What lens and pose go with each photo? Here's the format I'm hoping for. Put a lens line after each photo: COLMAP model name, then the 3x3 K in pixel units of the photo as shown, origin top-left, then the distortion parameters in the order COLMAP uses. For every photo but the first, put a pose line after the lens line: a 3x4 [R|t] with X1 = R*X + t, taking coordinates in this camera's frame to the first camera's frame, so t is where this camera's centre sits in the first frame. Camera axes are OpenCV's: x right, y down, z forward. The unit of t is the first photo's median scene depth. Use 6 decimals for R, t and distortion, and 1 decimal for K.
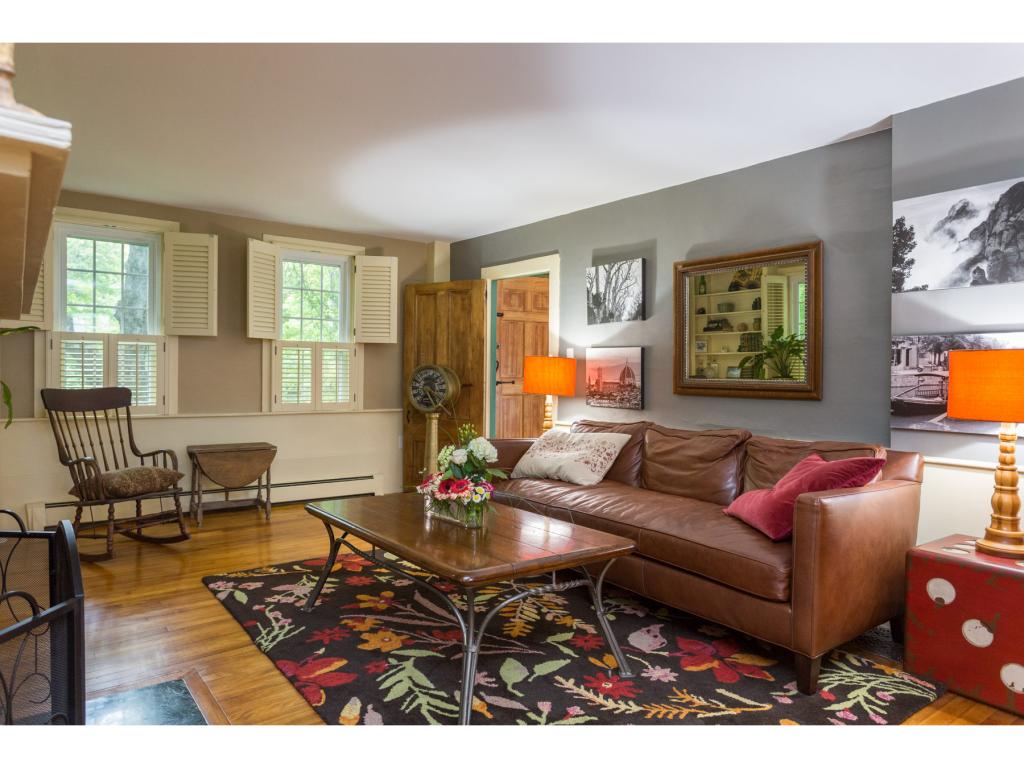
lens RADIAL K [[665.9, 0, 506.5], [0, 665.9, 379.0], [0, 0, 1]] dist [-0.014984, 0.005016]
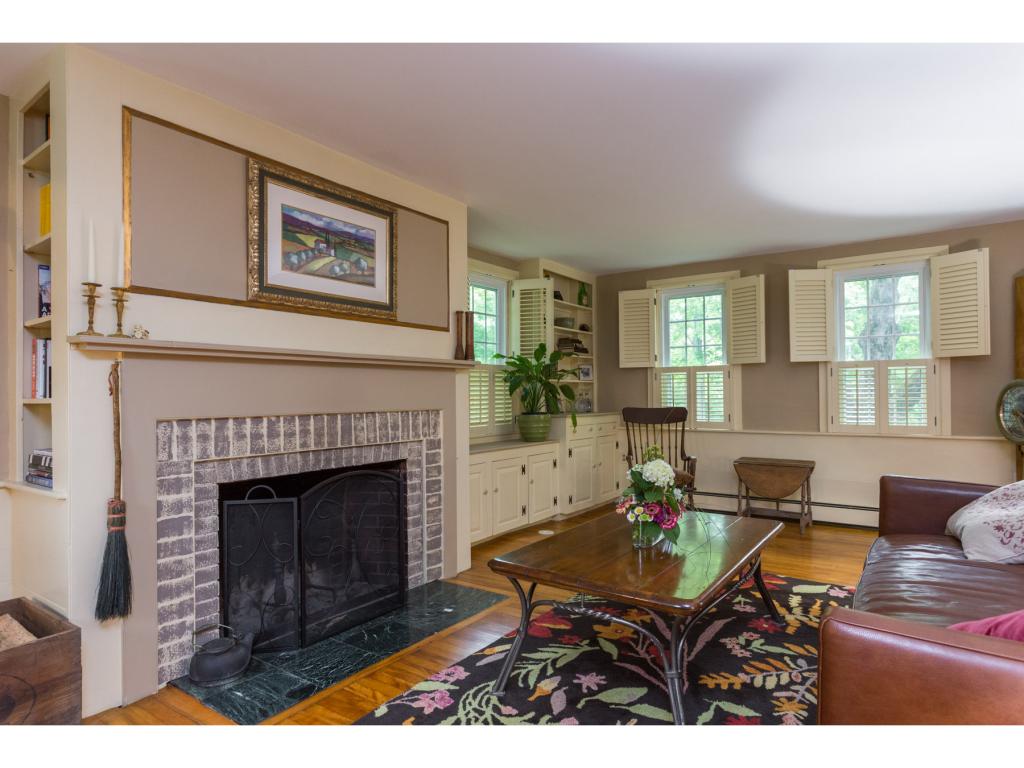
lens RADIAL K [[589.3, 0, 507.3], [0, 589.3, 387.8], [0, 0, 1]] dist [-0.001060, -0.000138]
pose [[0.308068, -0.022894, -0.951089, 0.428901], [0.001922, 0.999723, -0.023442, 0.001505], [0.951362, 0.005394, 0.308027, 0.302298]]
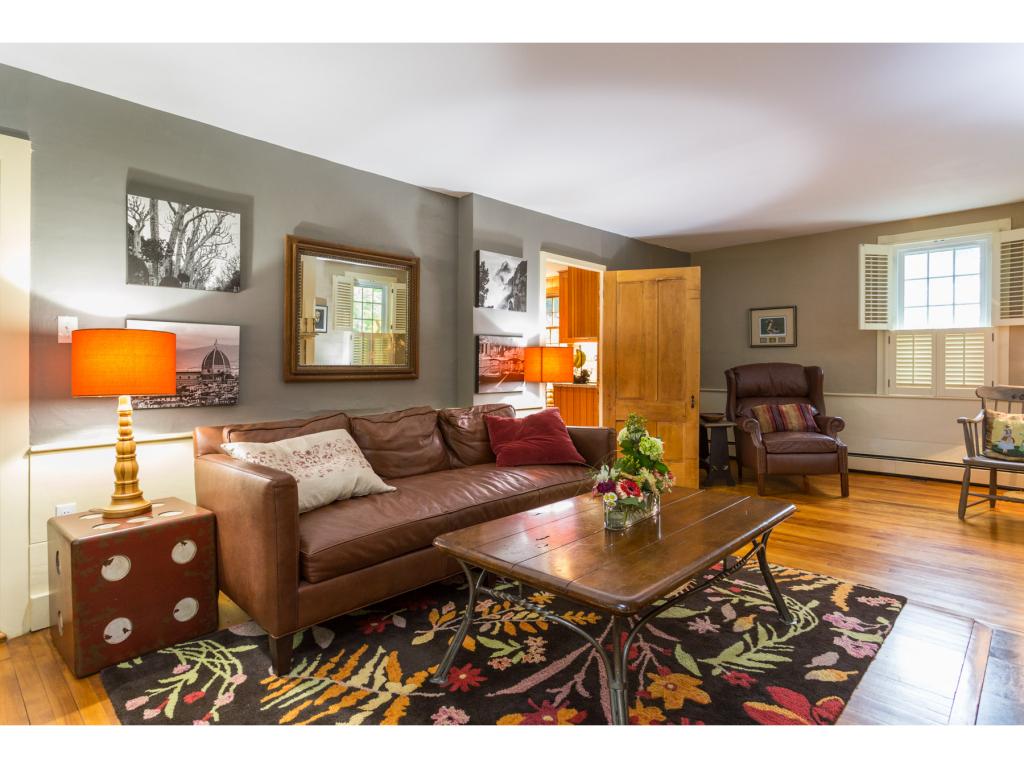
lens RADIAL K [[556.9, 0, 491.2], [0, 556.9, 359.1], [0, 0, 1]] dist [0.003845, -0.001632]
pose [[-0.152935, -0.002138, 0.988234, -0.488012], [0.009625, 0.999947, 0.003653, -0.007833], [-0.988189, 0.010070, -0.152906, 0.783149]]
